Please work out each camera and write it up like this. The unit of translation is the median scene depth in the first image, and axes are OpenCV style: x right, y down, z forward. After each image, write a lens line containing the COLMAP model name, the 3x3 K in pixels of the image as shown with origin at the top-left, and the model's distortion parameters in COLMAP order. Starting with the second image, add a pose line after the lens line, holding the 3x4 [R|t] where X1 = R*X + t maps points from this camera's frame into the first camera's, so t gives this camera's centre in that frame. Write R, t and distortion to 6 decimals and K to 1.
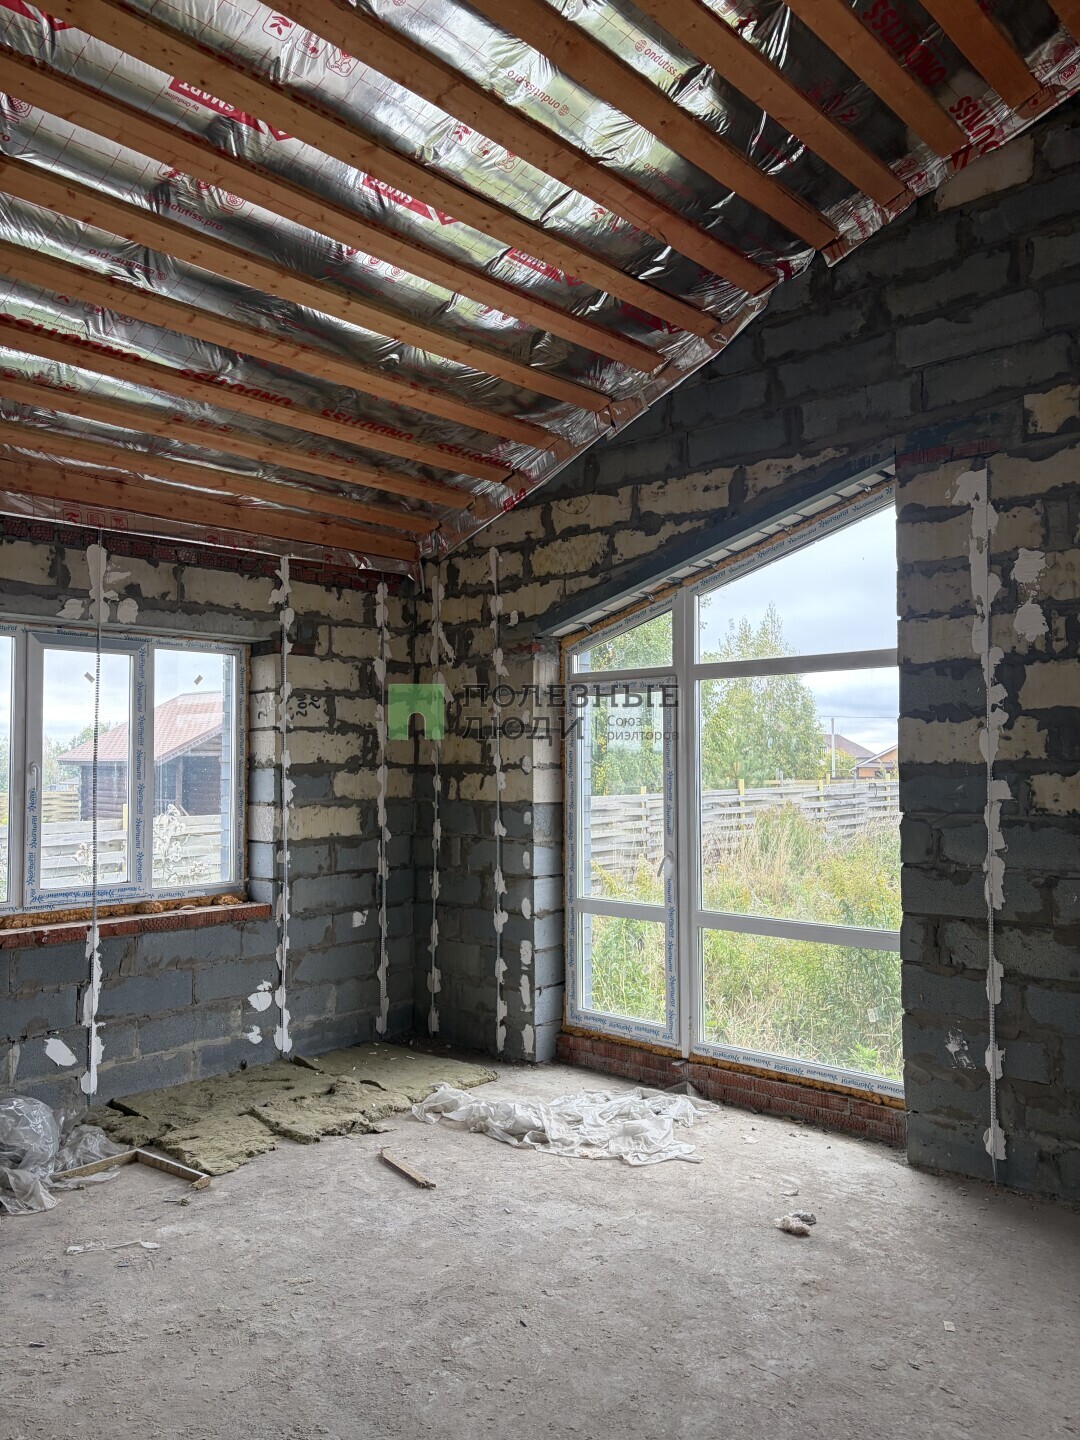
lens RADIAL K [[1108.7, 0, 526.7], [0, 1108.7, 724.1], [0, 0, 1]] dist [0.056270, -0.059612]
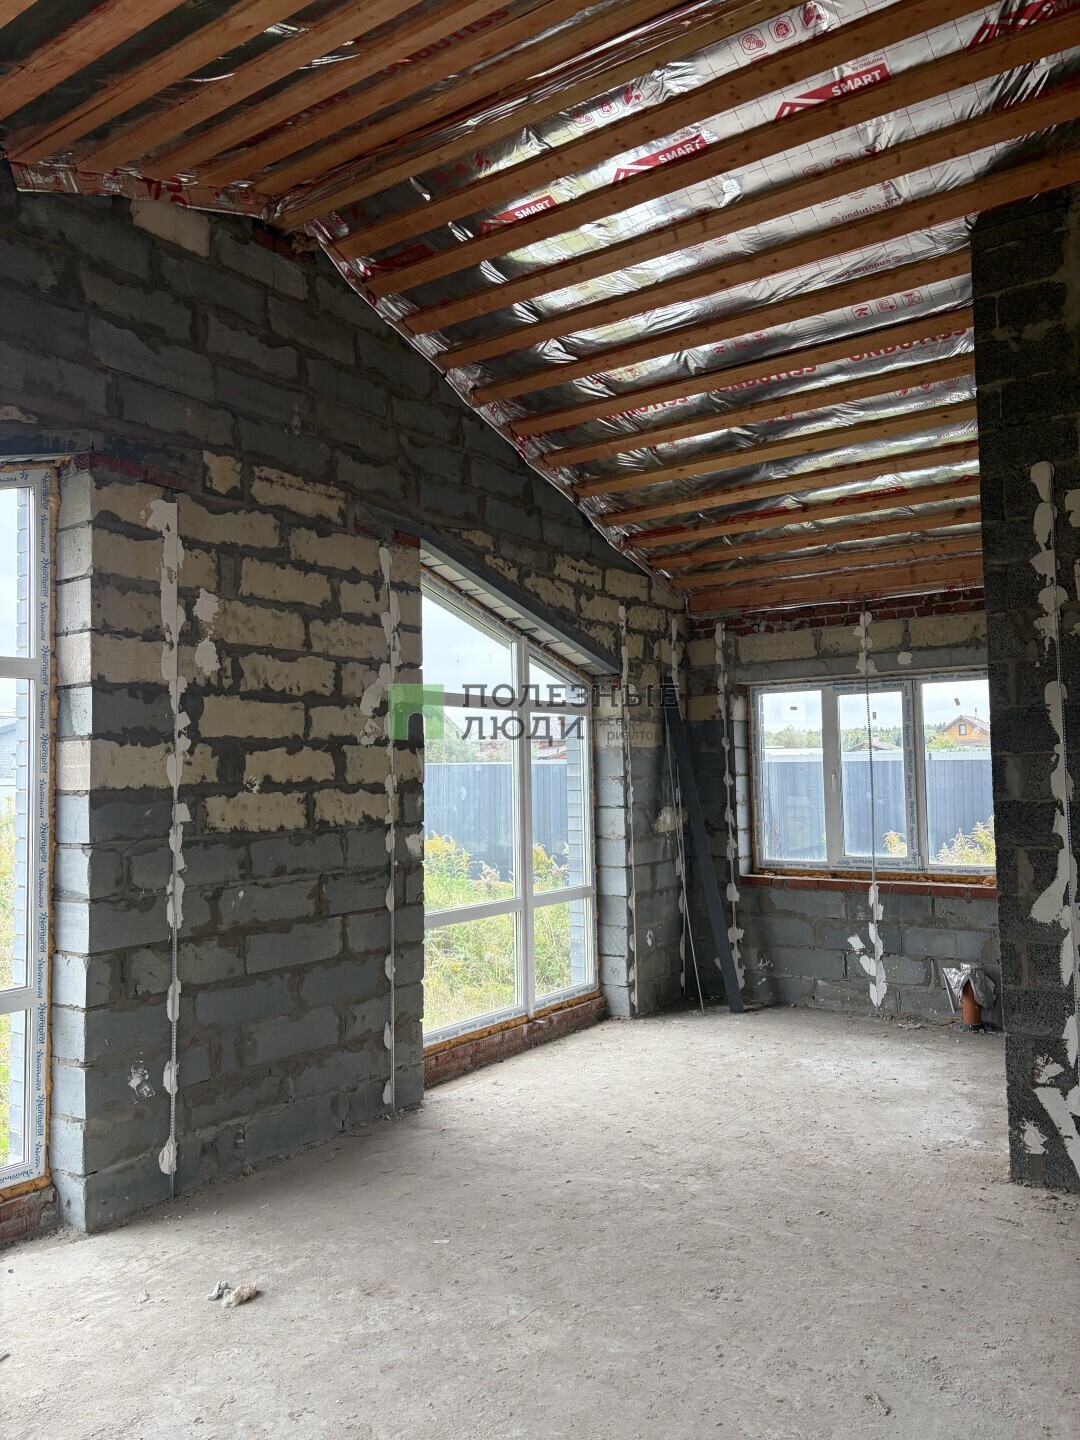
lens RADIAL K [[1108.7, 0, 544.9], [0, 1108.7, 724.8], [0, 0, 1]] dist [0.056270, -0.059612]
pose [[-0.169300, 0.051397, 0.984224, -0.626889], [-0.013751, 0.998419, -0.054503, 0.027167], [-0.985469, -0.022761, -0.168325, 0.793726]]
